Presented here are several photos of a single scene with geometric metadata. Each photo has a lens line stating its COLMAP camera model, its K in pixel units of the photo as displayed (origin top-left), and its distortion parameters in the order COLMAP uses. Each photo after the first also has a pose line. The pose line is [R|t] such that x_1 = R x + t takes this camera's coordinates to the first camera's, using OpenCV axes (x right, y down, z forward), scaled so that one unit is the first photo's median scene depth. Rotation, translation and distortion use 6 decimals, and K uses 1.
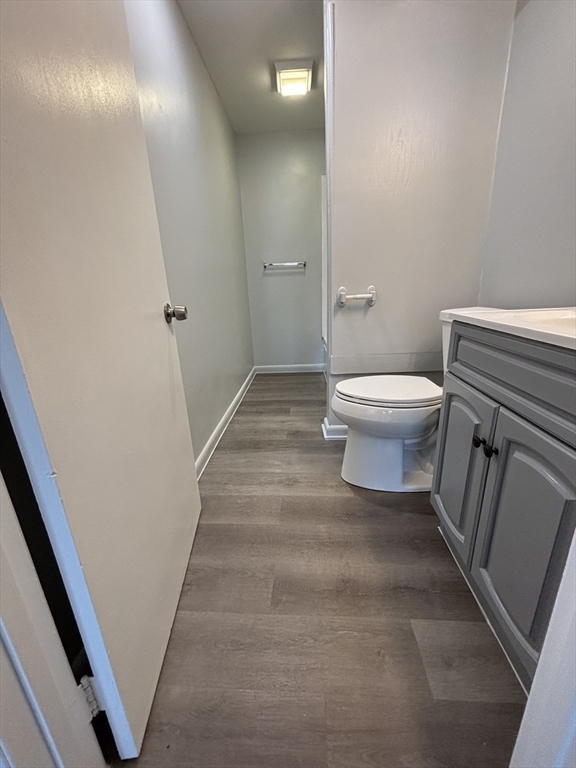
lens RADIAL K [[311.8, 0, 288.4], [0, 311.8, 383.3], [0, 0, 1]] dist [0.004788, -0.000048]
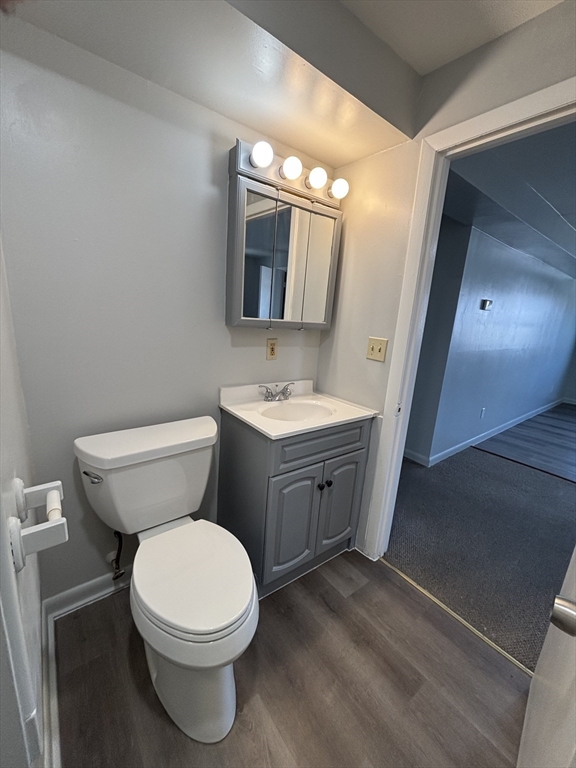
lens RADIAL K [[311.8, 0, 288.3], [0, 311.8, 383.7], [0, 0, 1]] dist [0.004788, -0.000048]
pose [[-0.658302, -0.173942, 0.732382, -0.378612], [0.178016, 0.909365, 0.375986, -0.846389], [-0.731402, 0.377888, -0.567672, 1.549281]]
